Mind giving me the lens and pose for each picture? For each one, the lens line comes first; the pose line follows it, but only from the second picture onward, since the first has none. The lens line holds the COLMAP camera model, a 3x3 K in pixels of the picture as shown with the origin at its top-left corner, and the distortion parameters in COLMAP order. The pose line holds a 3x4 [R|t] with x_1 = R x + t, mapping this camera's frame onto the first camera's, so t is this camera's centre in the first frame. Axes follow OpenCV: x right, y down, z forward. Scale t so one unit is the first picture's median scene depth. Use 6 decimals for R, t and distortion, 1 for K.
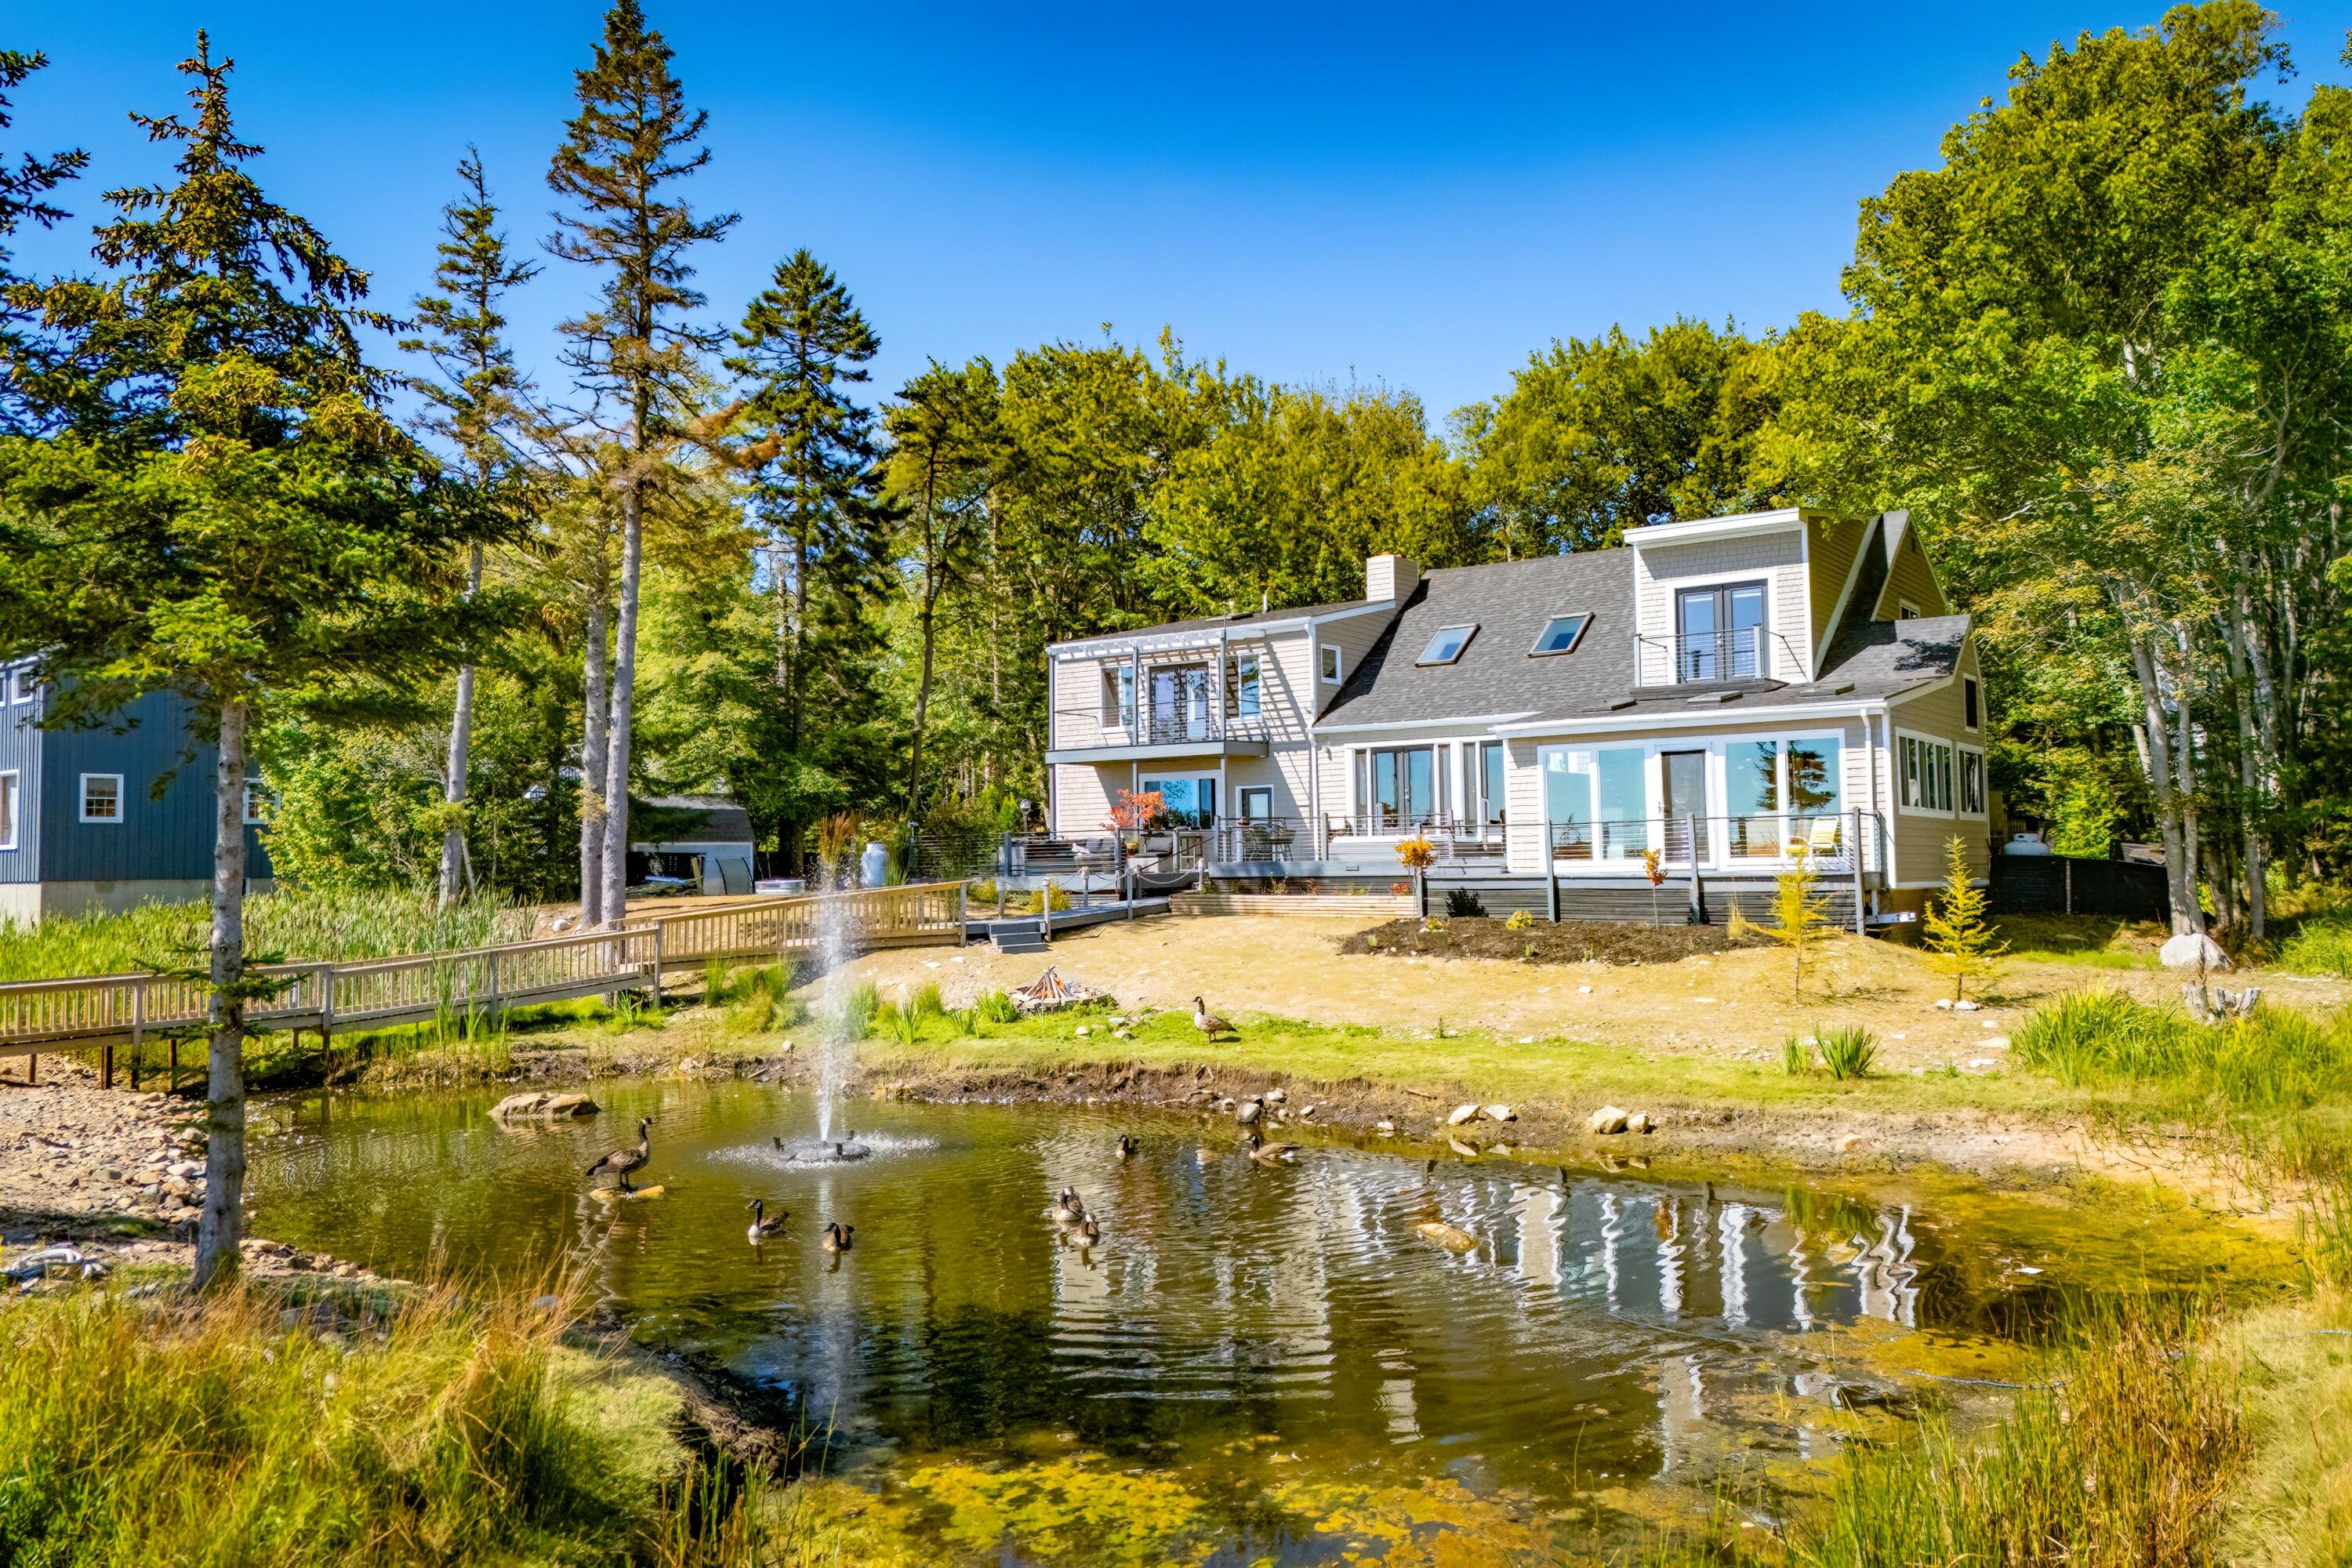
lens RADIAL K [[1727.3, 0, 1173.5], [0, 1727.3, 793.1], [0, 0, 1]] dist [0.083971, -0.076953]
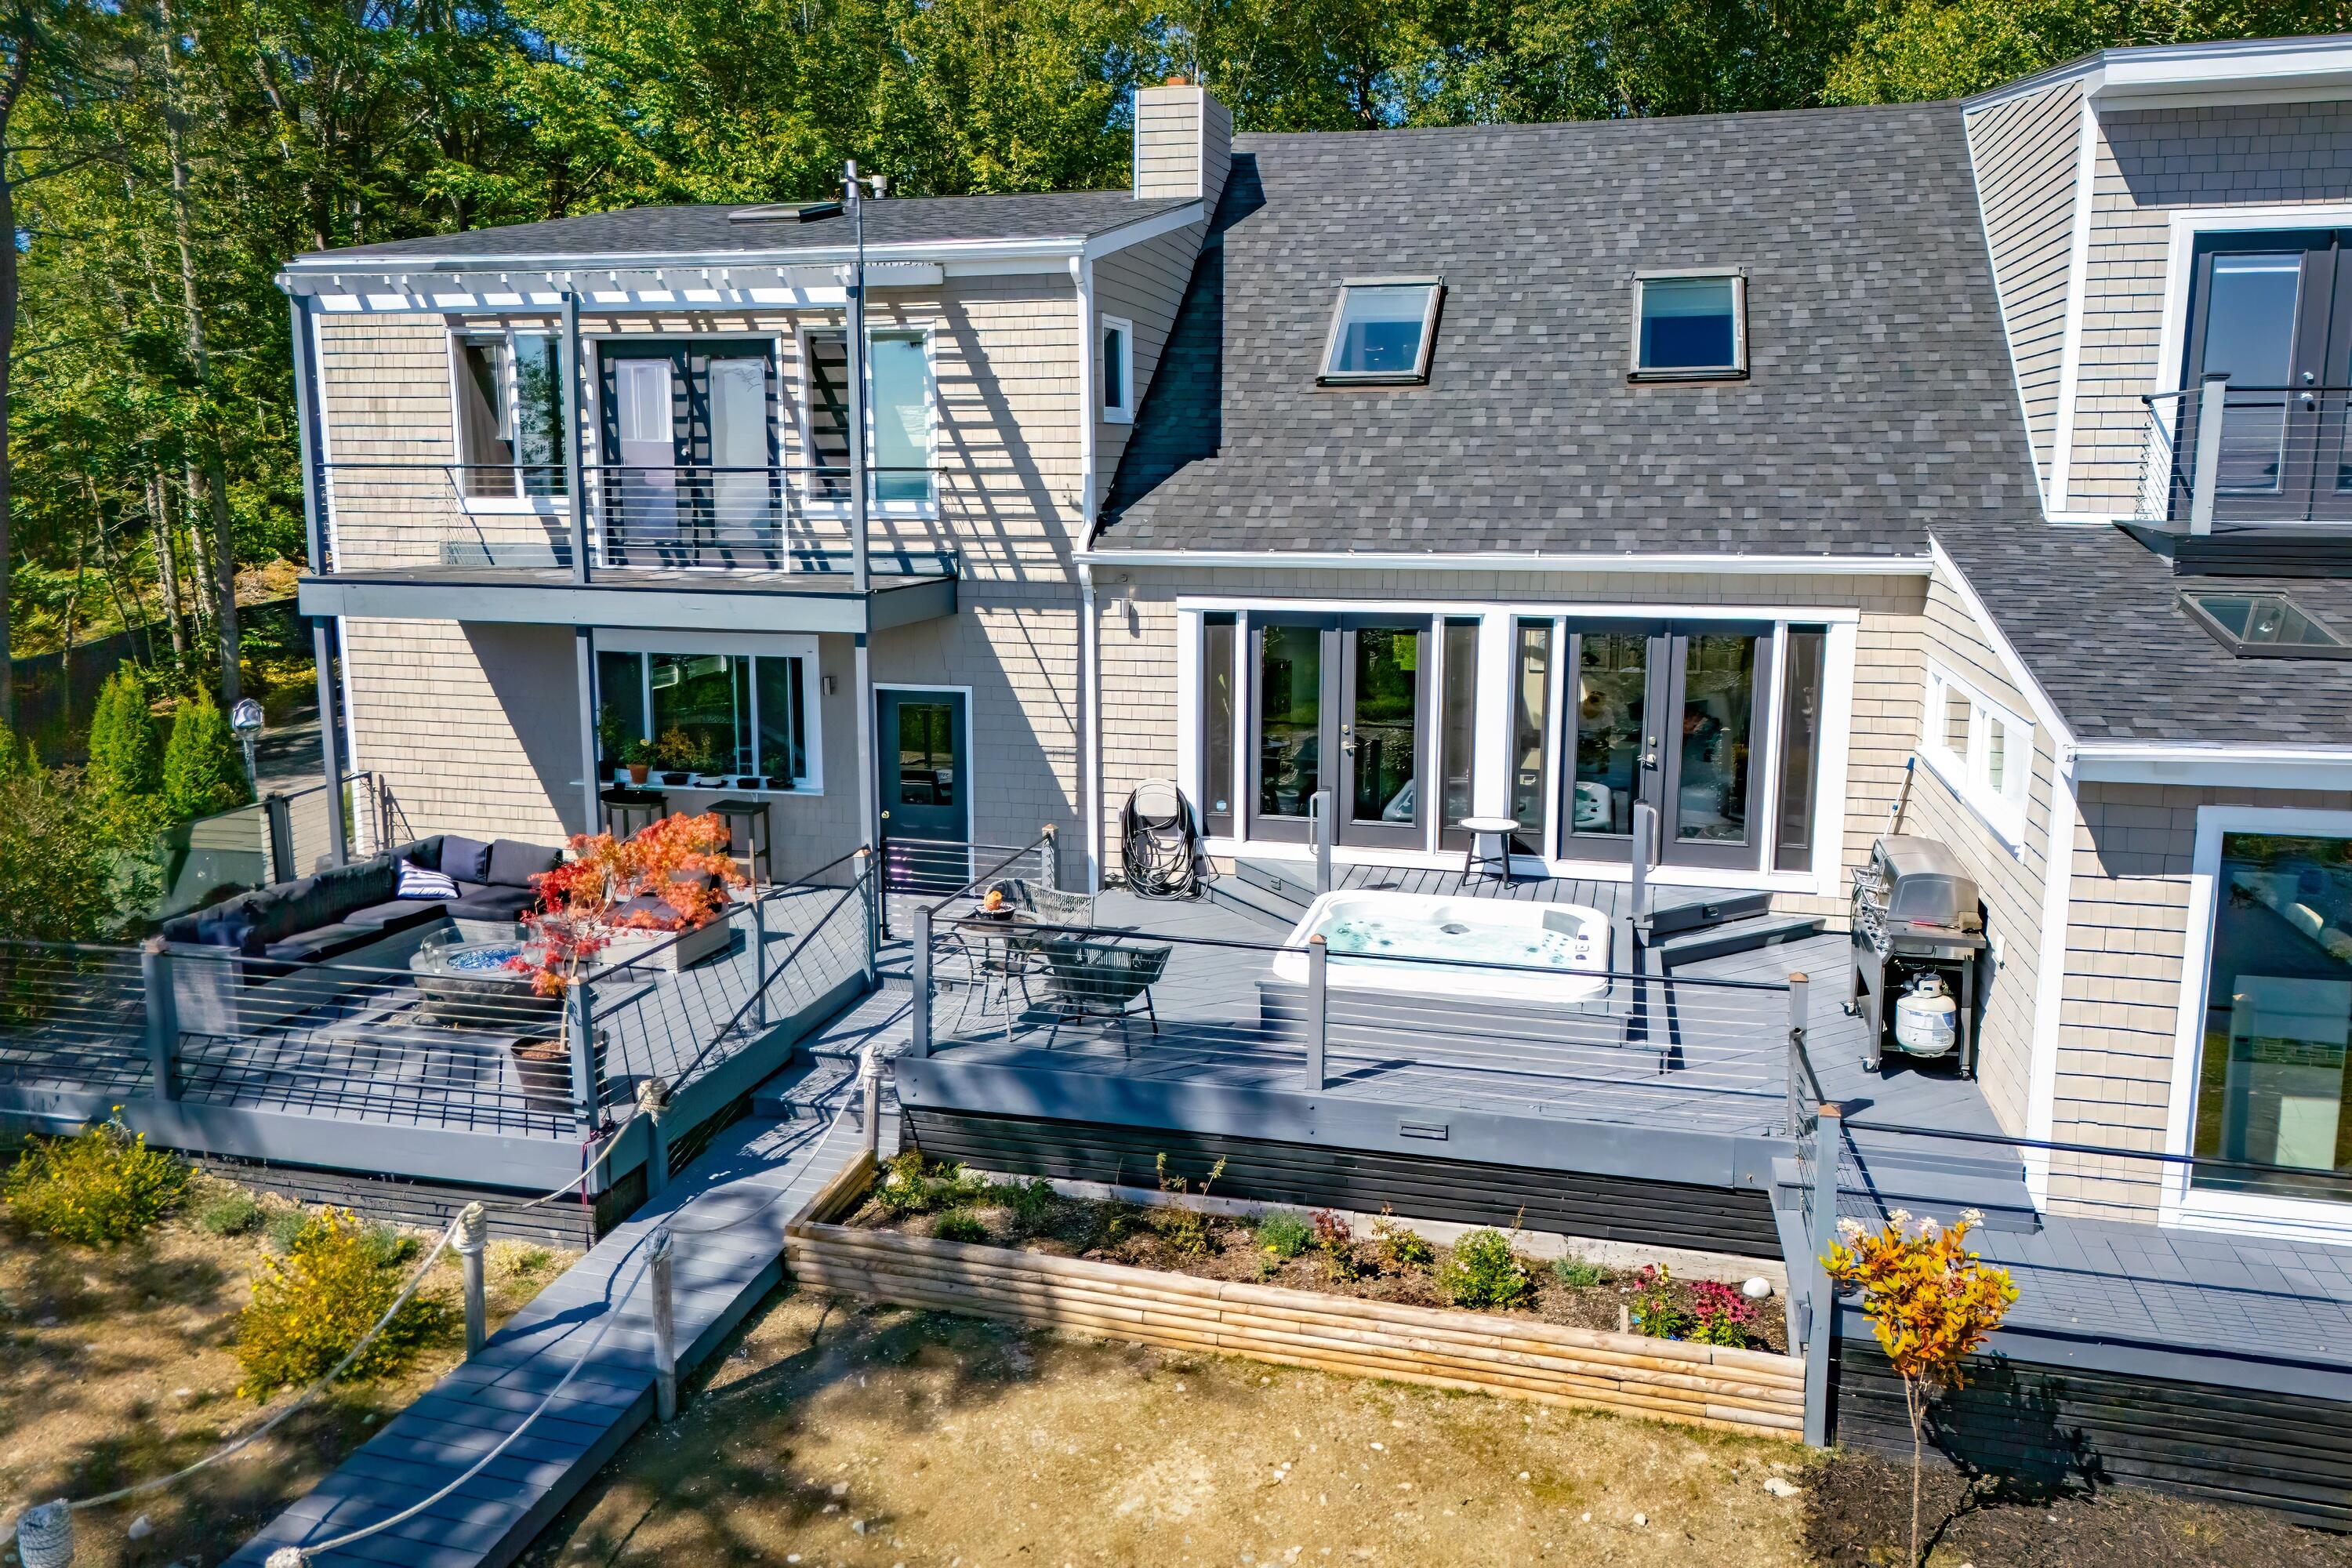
lens RADIAL K [[1727.3, 0, 1176.2], [0, 1727.3, 760.7], [0, 0, 1]] dist [0.083971, -0.076953]
pose [[0.935322, -0.045864, 0.350812, -0.036338], [-0.028526, 0.978558, 0.203989, -0.069928], [-0.352646, -0.200803, 0.913958, 0.634271]]
